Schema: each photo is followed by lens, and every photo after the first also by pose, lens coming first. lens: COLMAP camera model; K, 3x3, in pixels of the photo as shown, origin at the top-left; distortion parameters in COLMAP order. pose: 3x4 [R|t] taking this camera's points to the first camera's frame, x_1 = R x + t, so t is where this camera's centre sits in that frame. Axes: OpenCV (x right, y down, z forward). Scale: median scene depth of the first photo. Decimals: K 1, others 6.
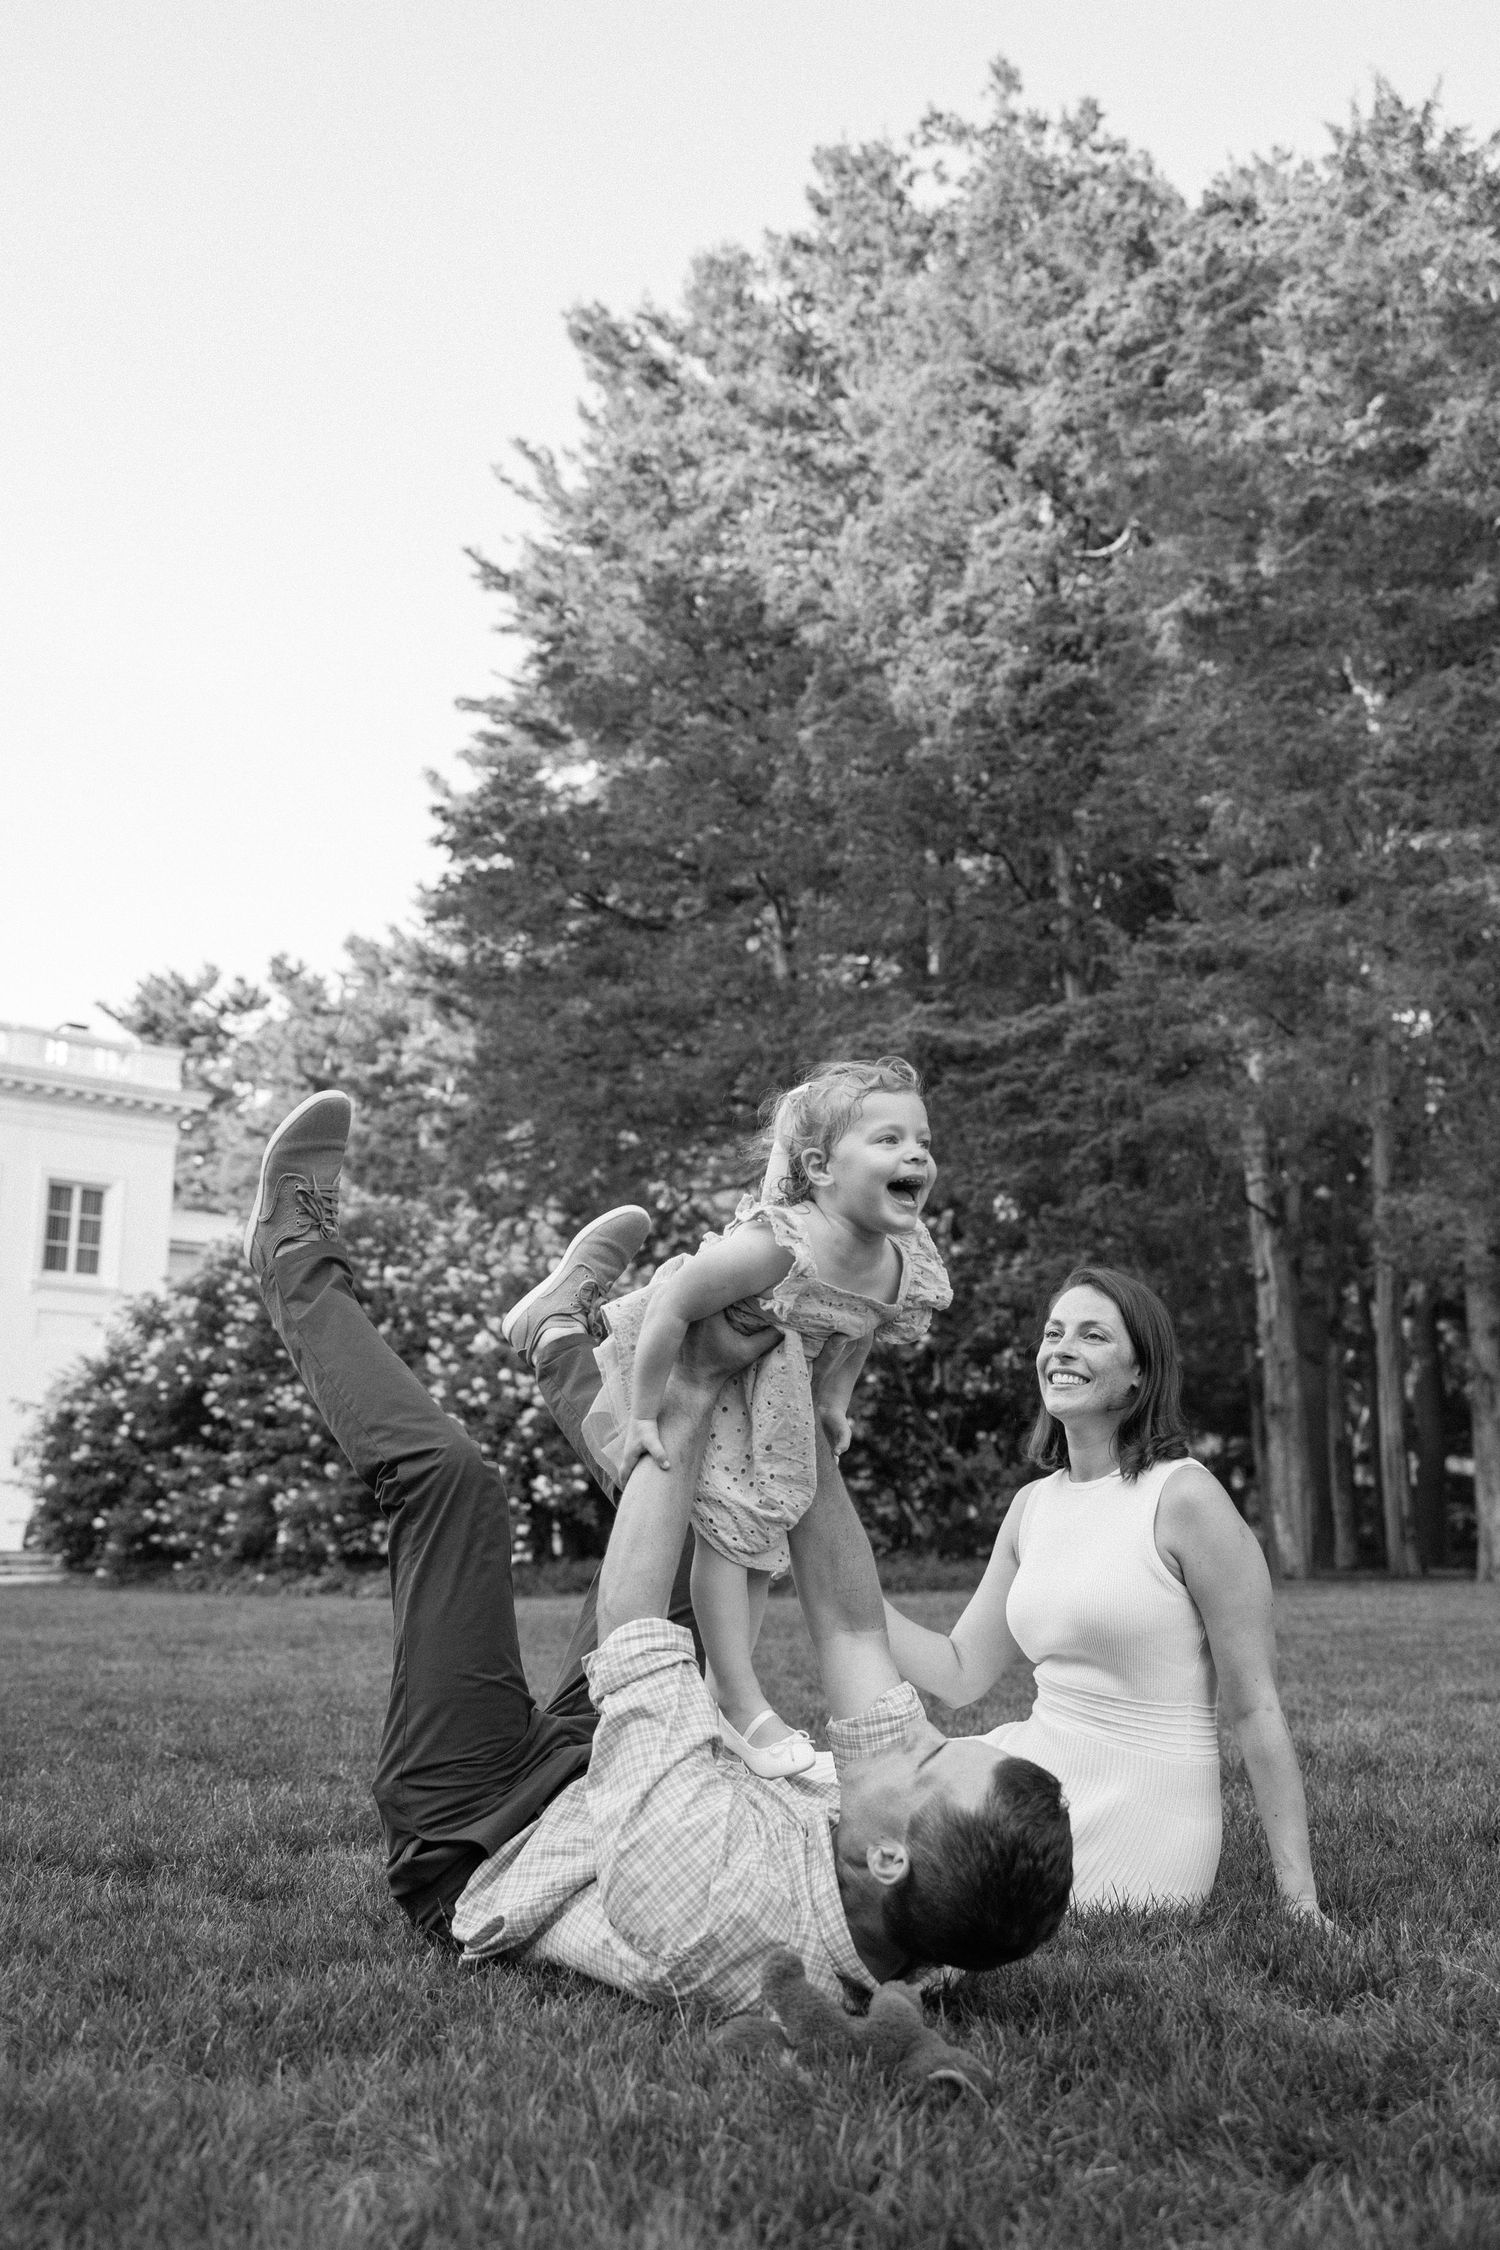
lens RADIAL K [[2047.7, 0, 750.0], [0, 2047.7, 1125.0], [0, 0, 1]] dist [-0.004391, -0.001138]
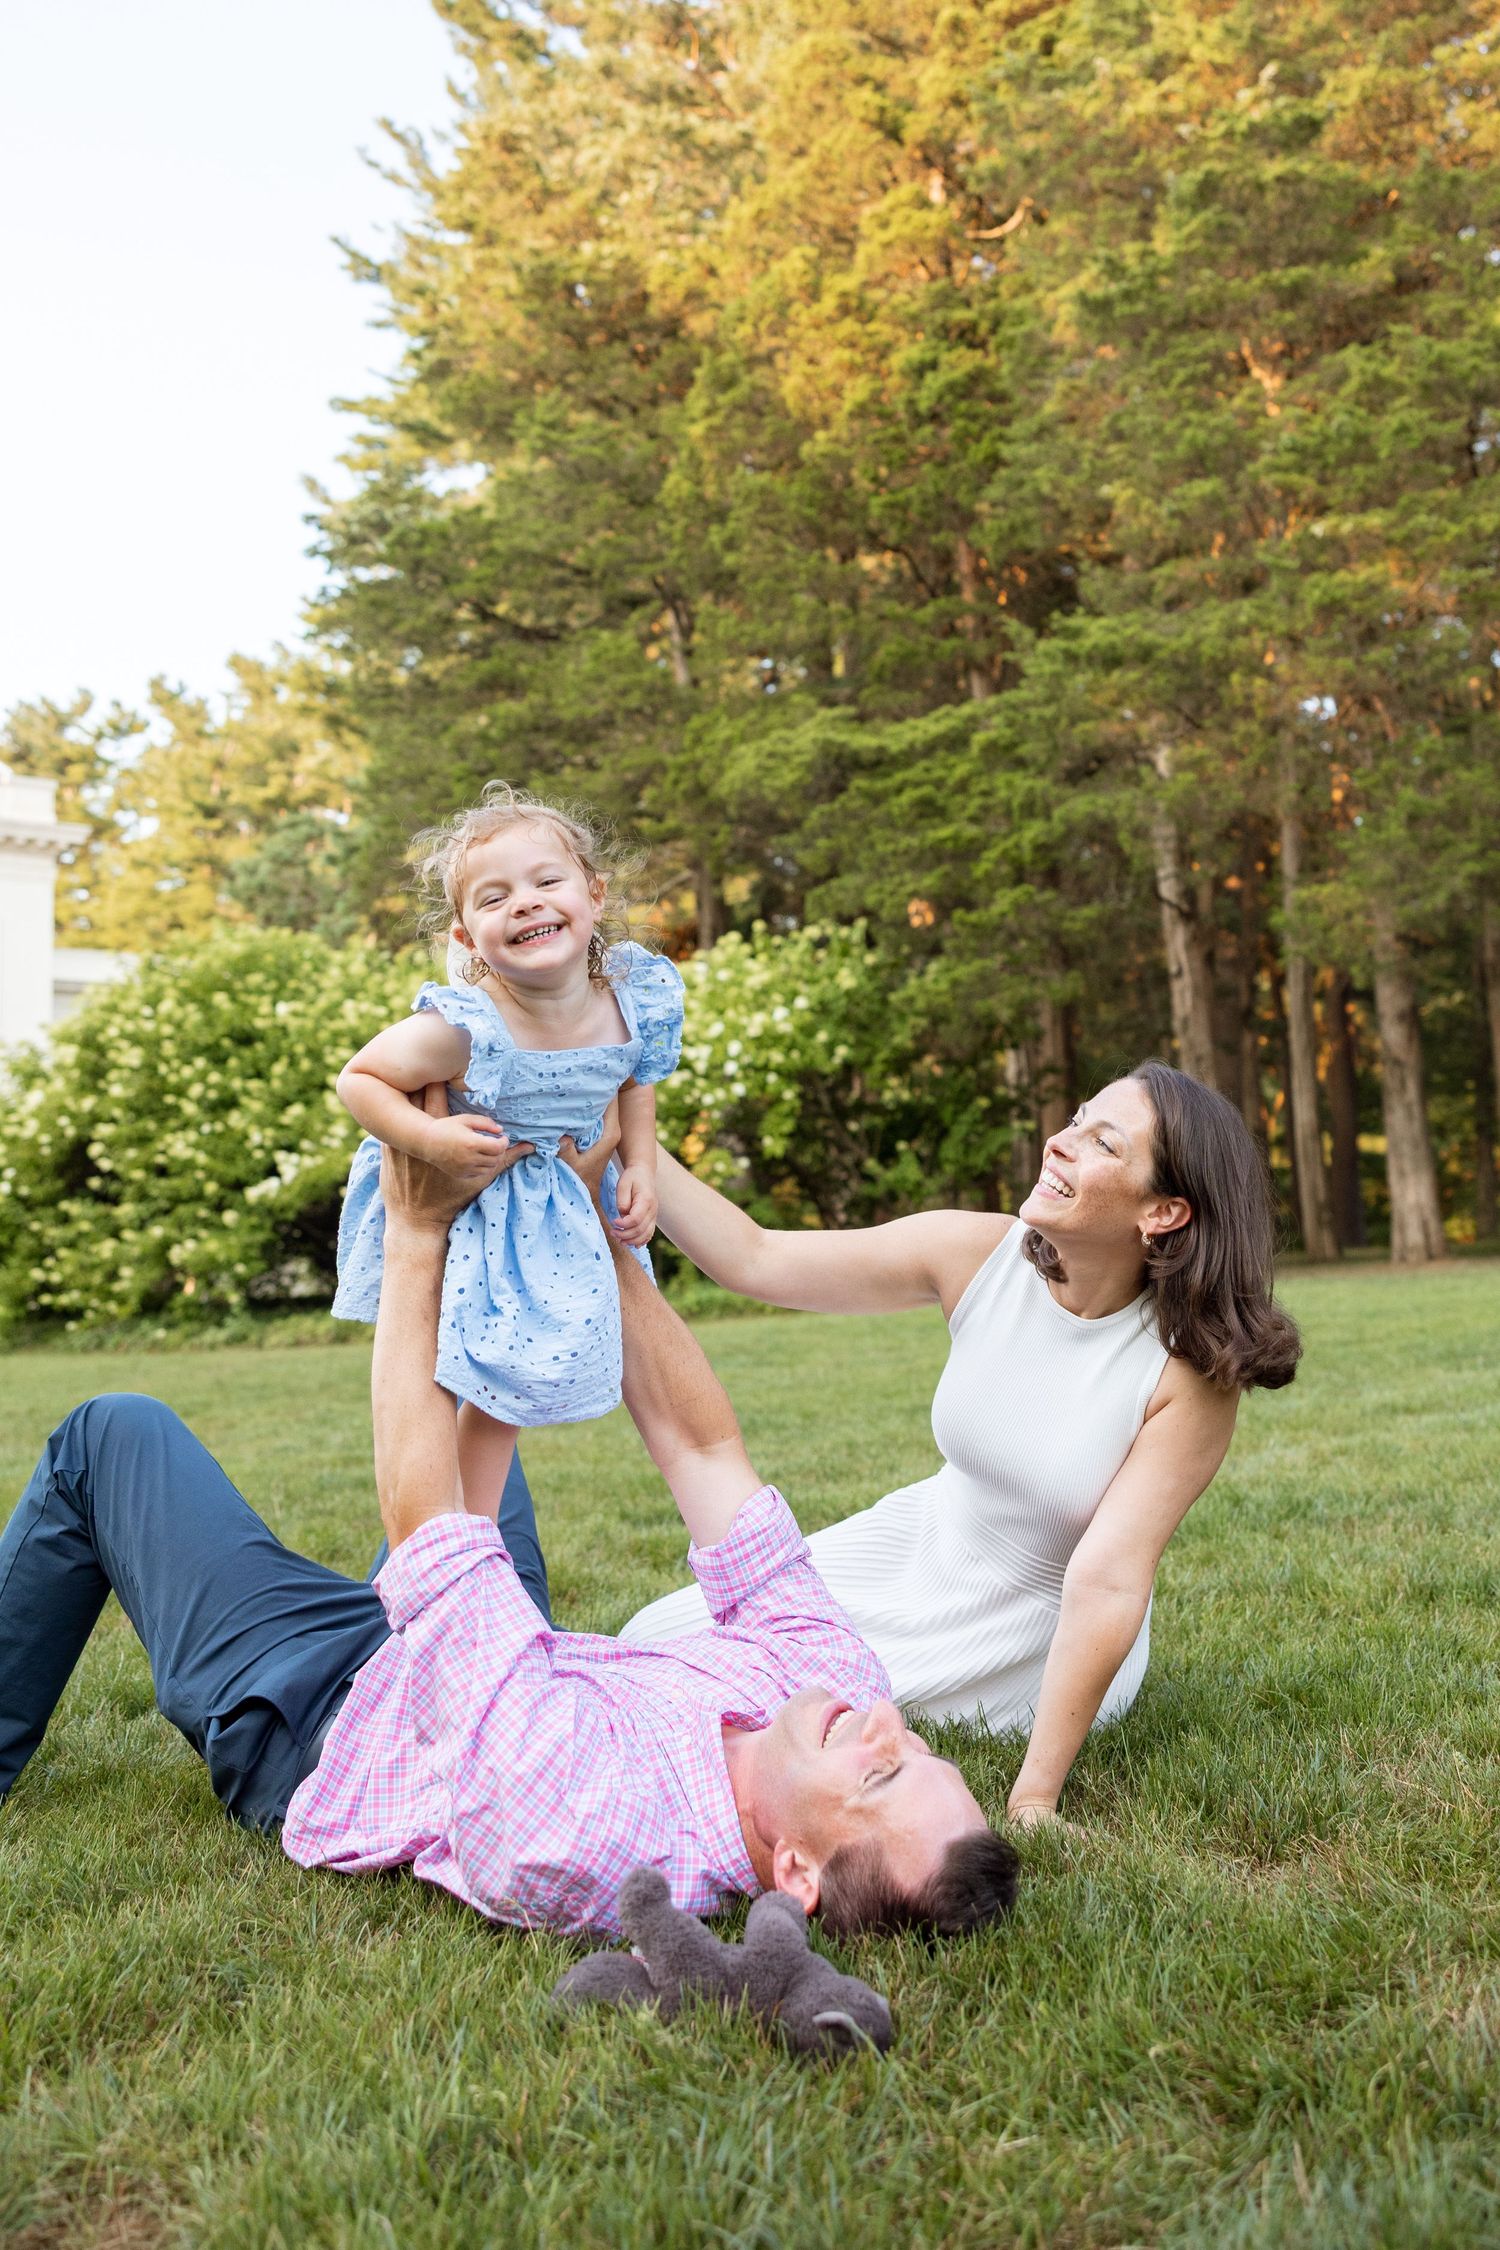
lens RADIAL K [[2687.9, 0, 750.0], [0, 2687.9, 1125.0], [0, 0, 1]] dist [0.017555, 0.003631]
pose [[0.994995, -0.043316, 0.090047, -0.076662], [0.037157, 0.996926, 0.068981, 0.049029], [-0.092759, -0.065289, 0.993546, -0.283947]]
